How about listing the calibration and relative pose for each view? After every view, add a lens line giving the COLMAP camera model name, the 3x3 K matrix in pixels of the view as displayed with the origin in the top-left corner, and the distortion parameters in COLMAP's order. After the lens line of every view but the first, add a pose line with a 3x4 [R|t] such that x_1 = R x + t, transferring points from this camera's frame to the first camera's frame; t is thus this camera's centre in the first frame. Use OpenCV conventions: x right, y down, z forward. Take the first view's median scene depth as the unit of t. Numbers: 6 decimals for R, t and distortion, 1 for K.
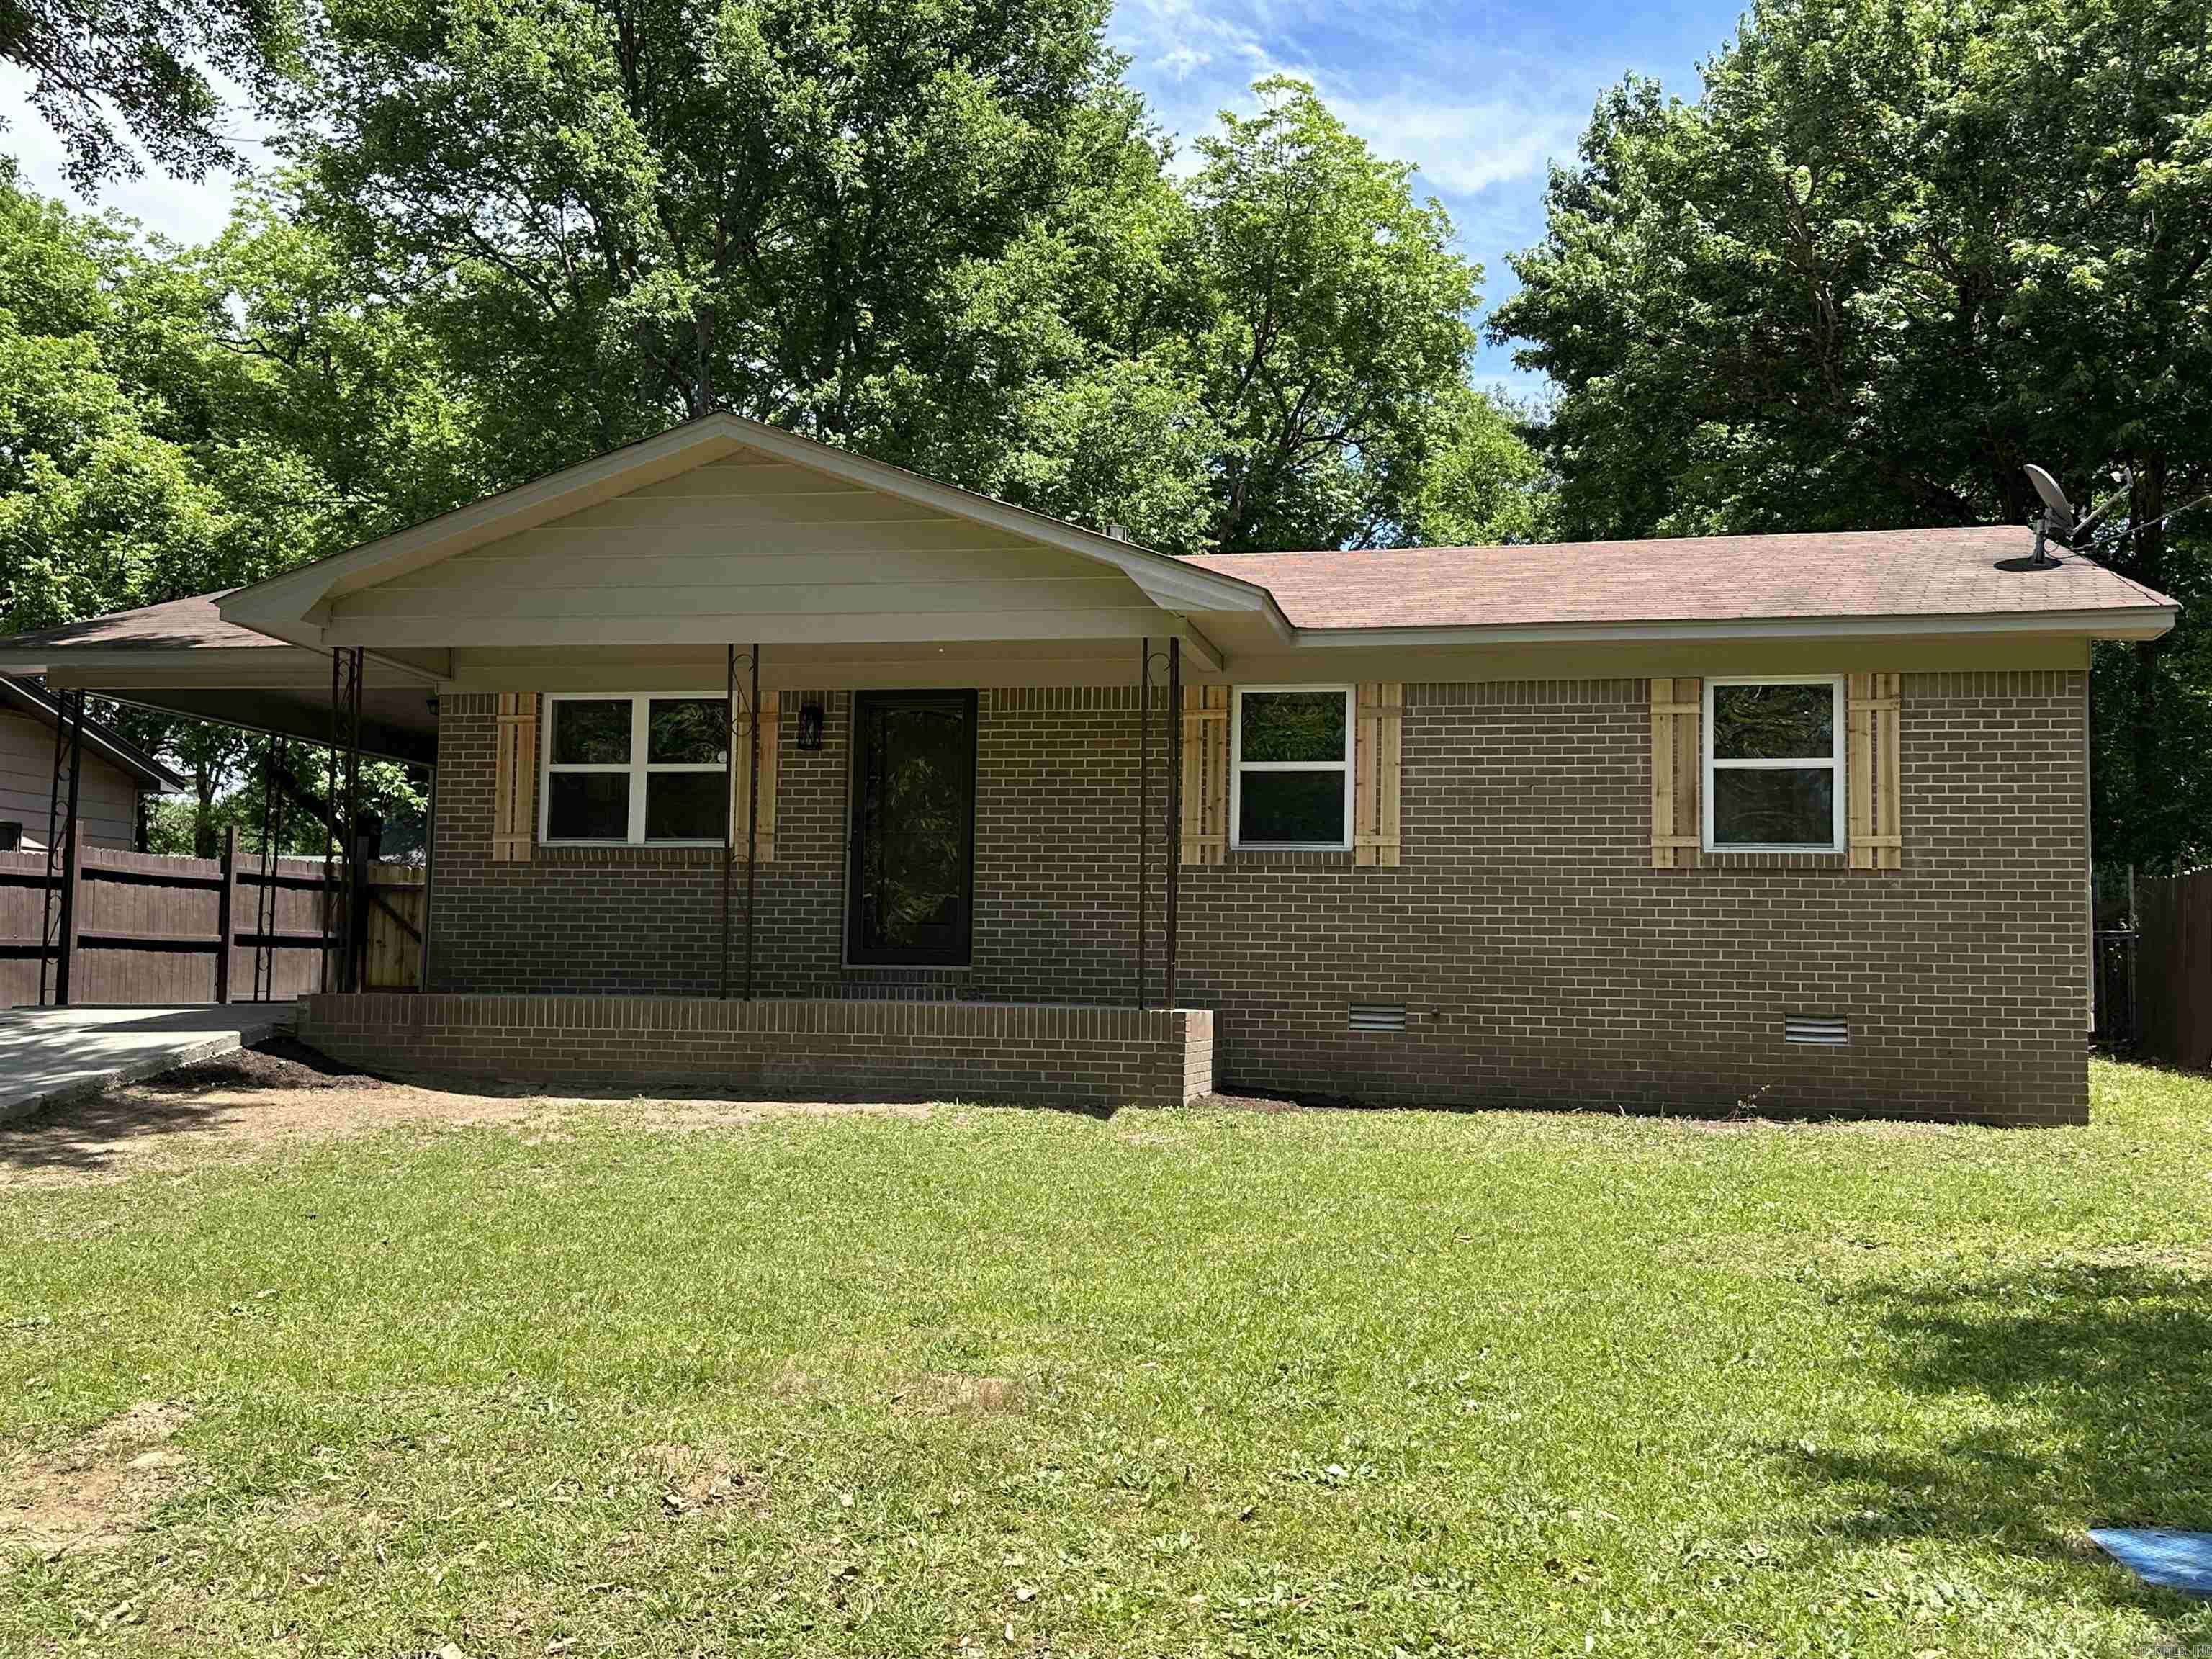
lens RADIAL K [[2096.6, 0, 1106.0], [0, 2096.6, 829.5], [0, 0, 1]] dist [0.083246, 0.001089]
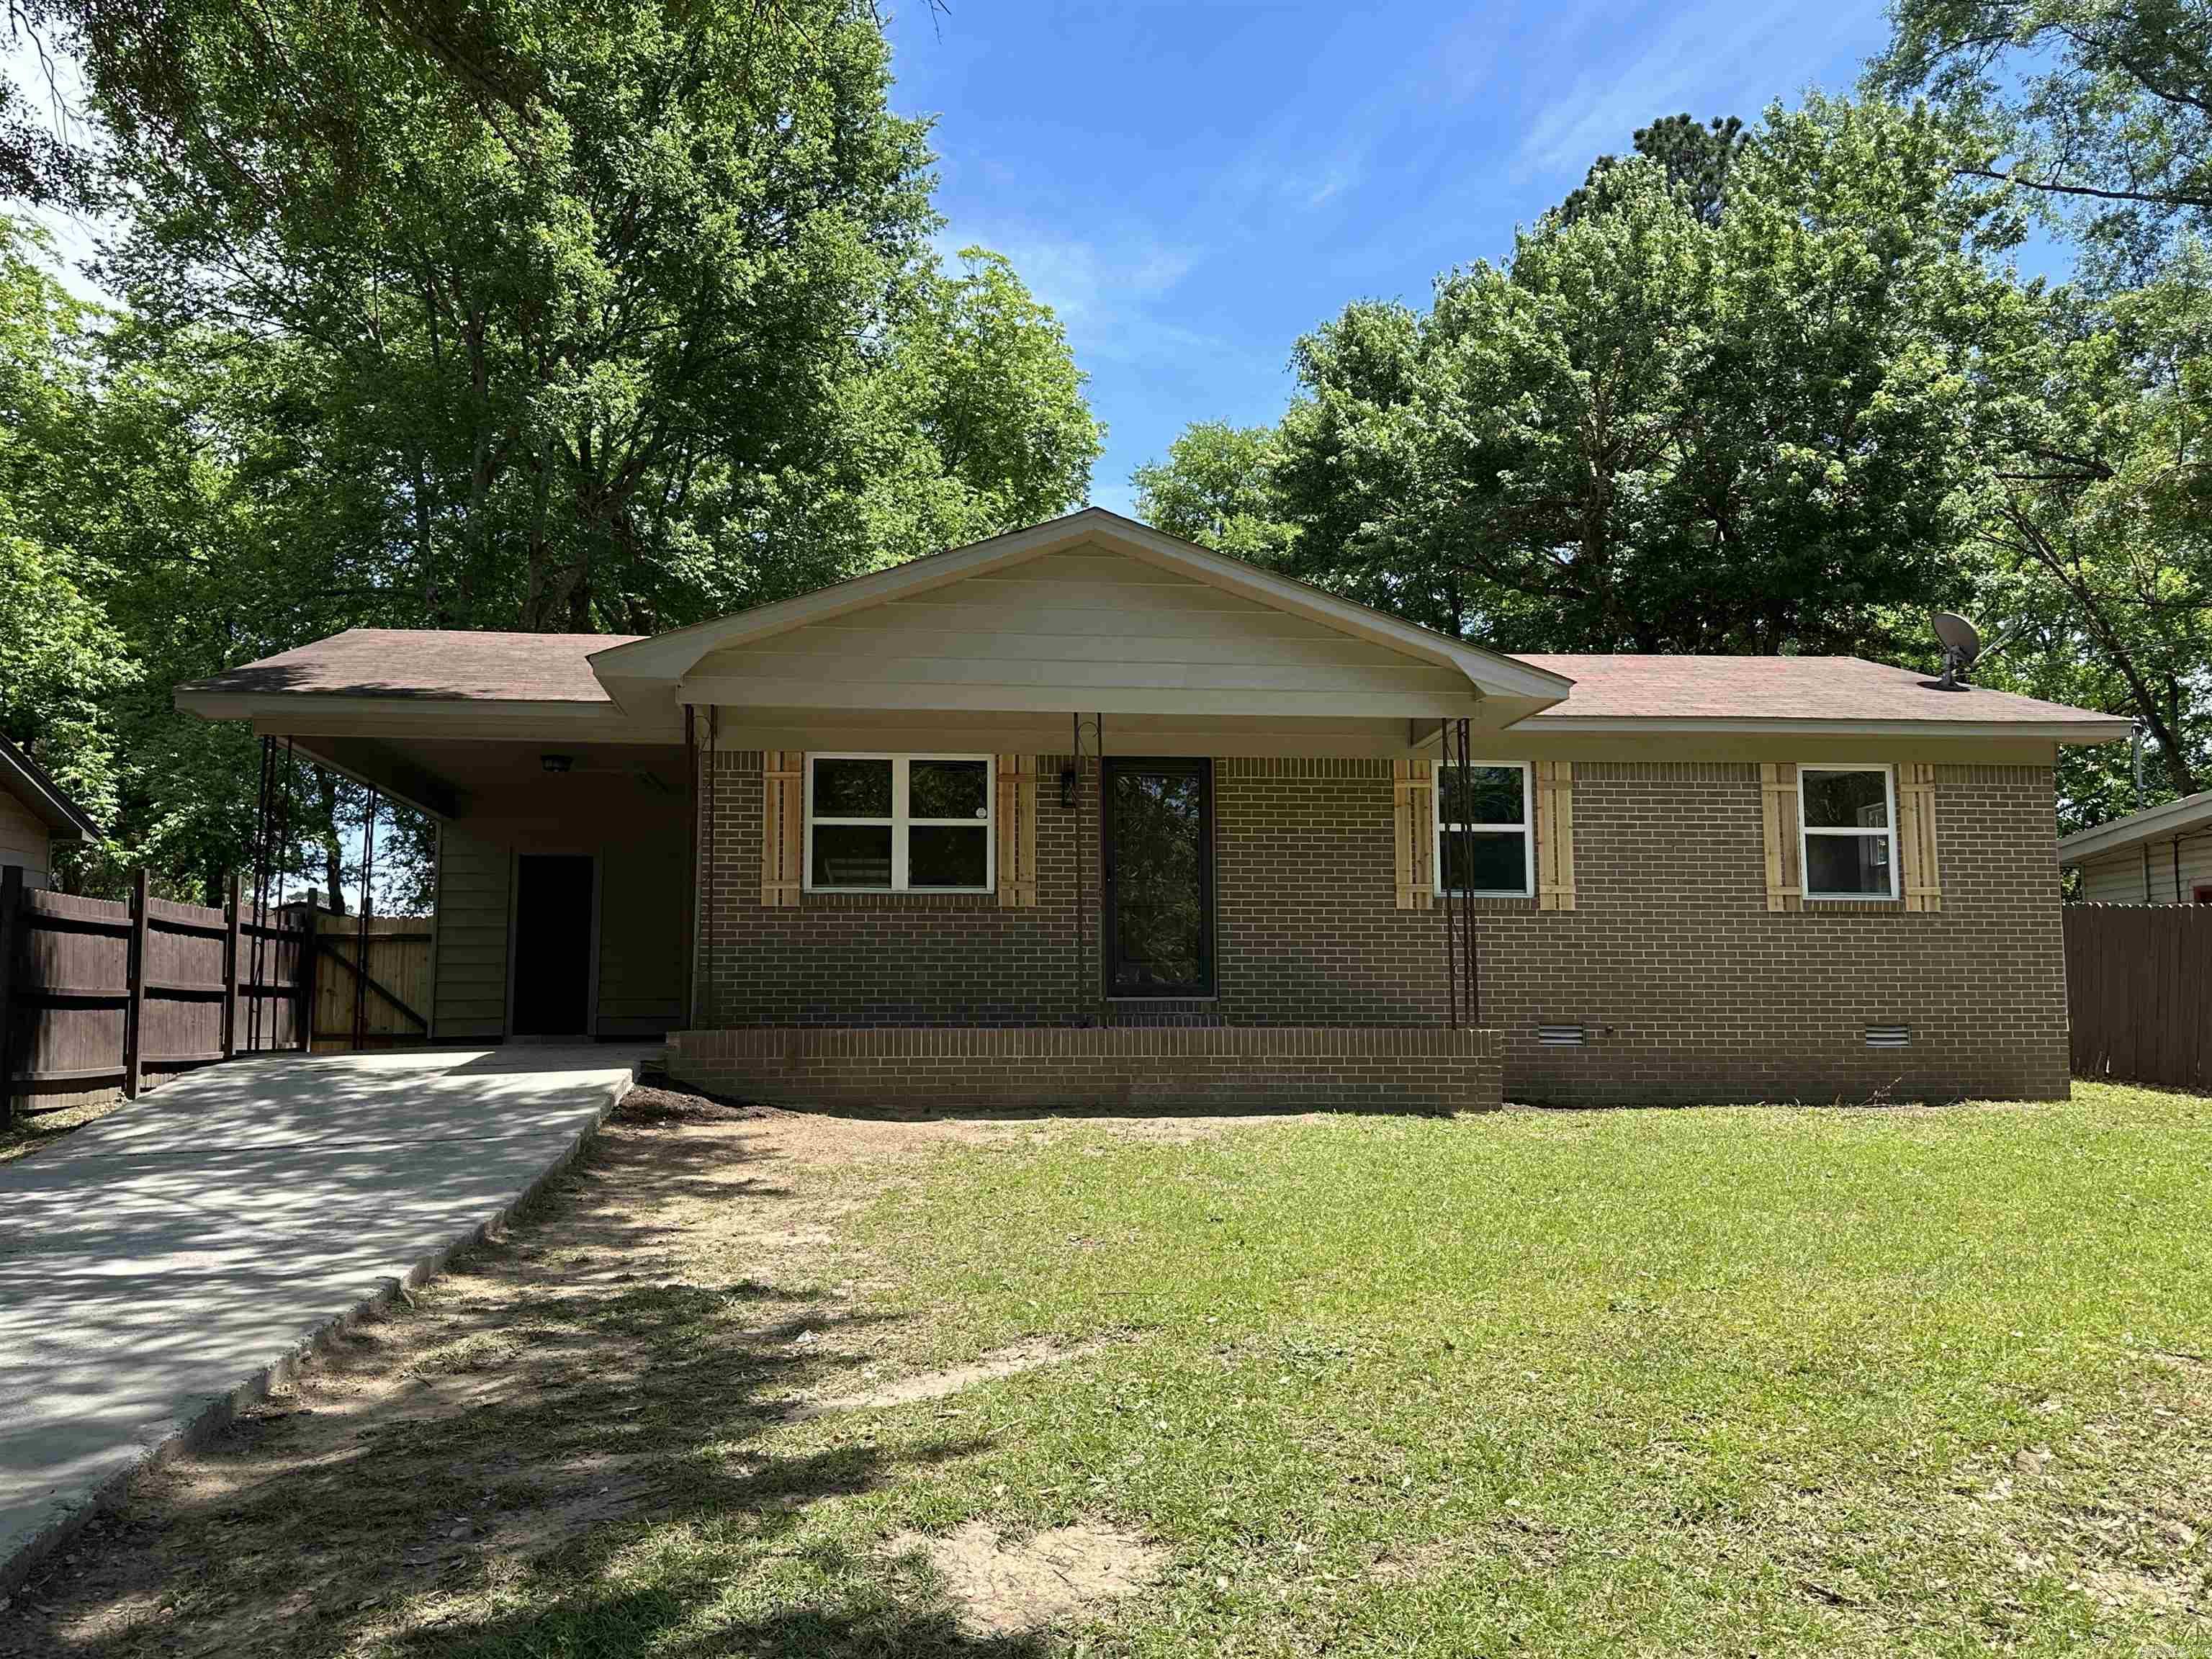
lens RADIAL K [[1818.1, 0, 1113.2], [0, 1818.1, 831.0], [0, 0, 1]] dist [0.071808, -0.067830]
pose [[0.949254, 0.013289, 0.314230, -0.443532], [-0.003316, 0.999474, -0.032252, 0.006392], [-0.314493, 0.029574, 0.948799, 0.067066]]
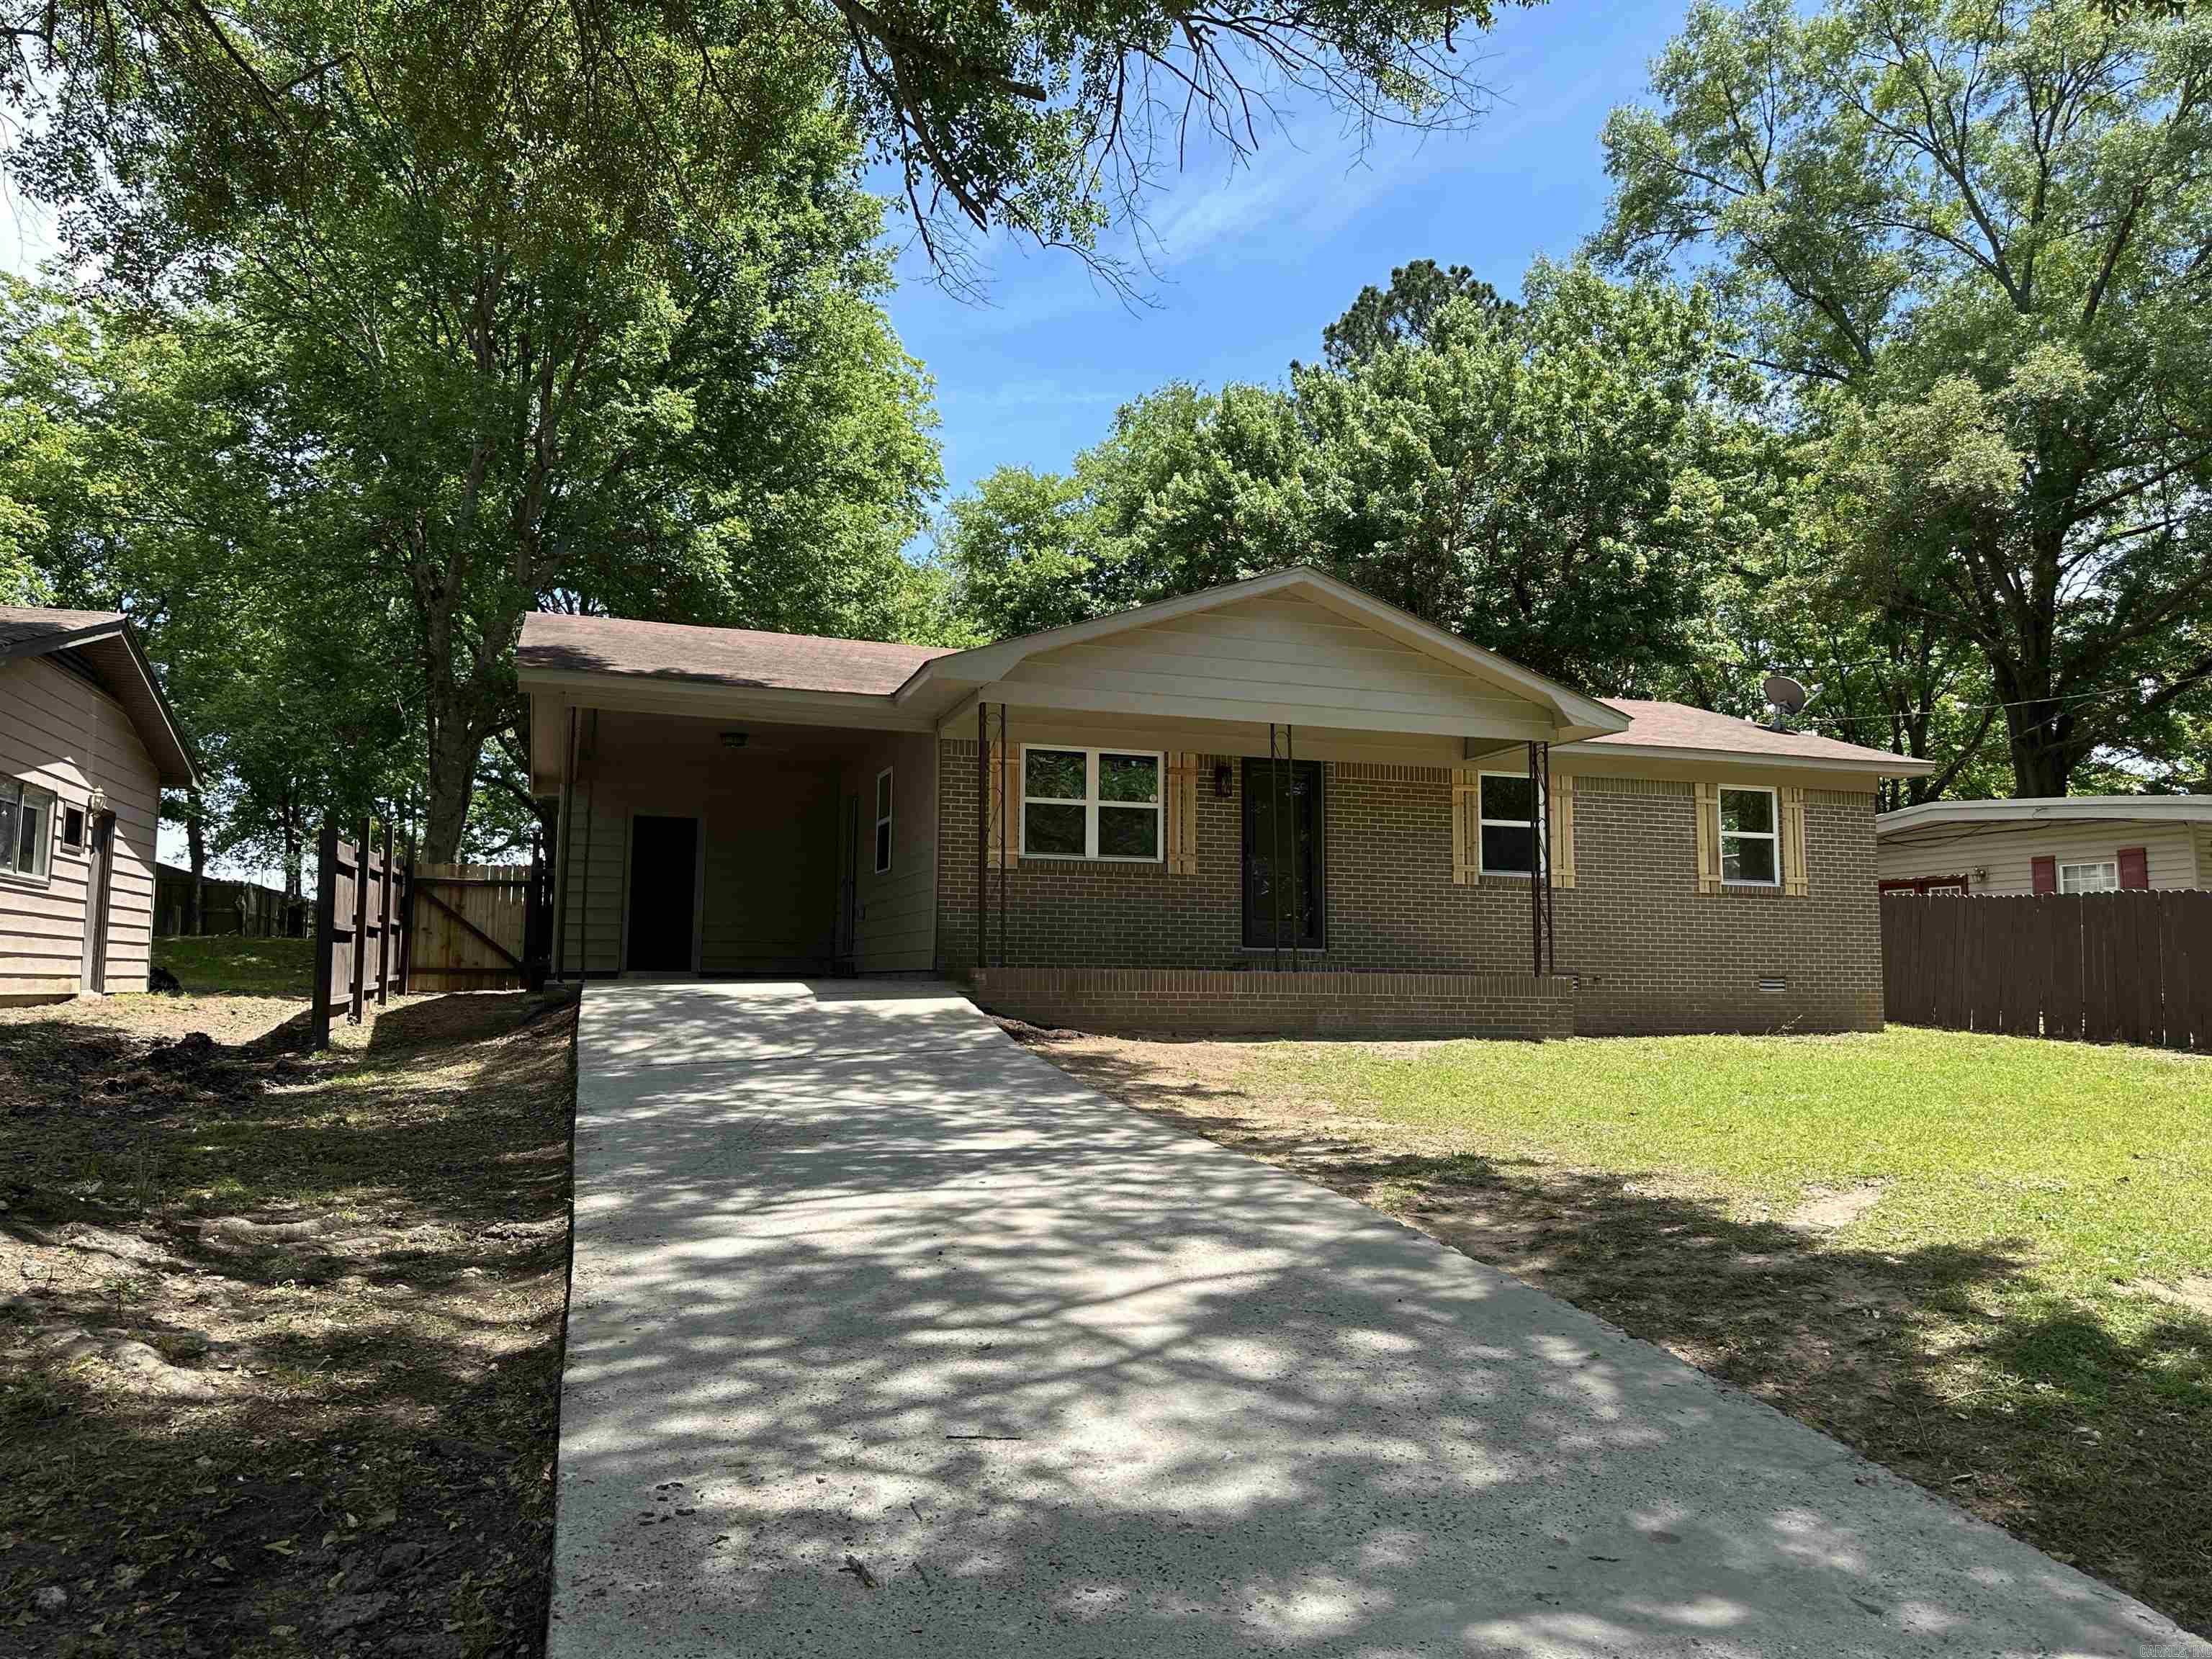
lens RADIAL K [[1553.4, 0, 1106.0], [0, 1553.4, 829.5], [0, 0, 1]] dist [0.066287, -0.054108]
pose [[0.858876, 0.040256, 0.510600, -0.778705], [-0.032918, 0.999184, -0.023406, 0.012240], [-0.511125, 0.003295, 0.859500, 0.137826]]
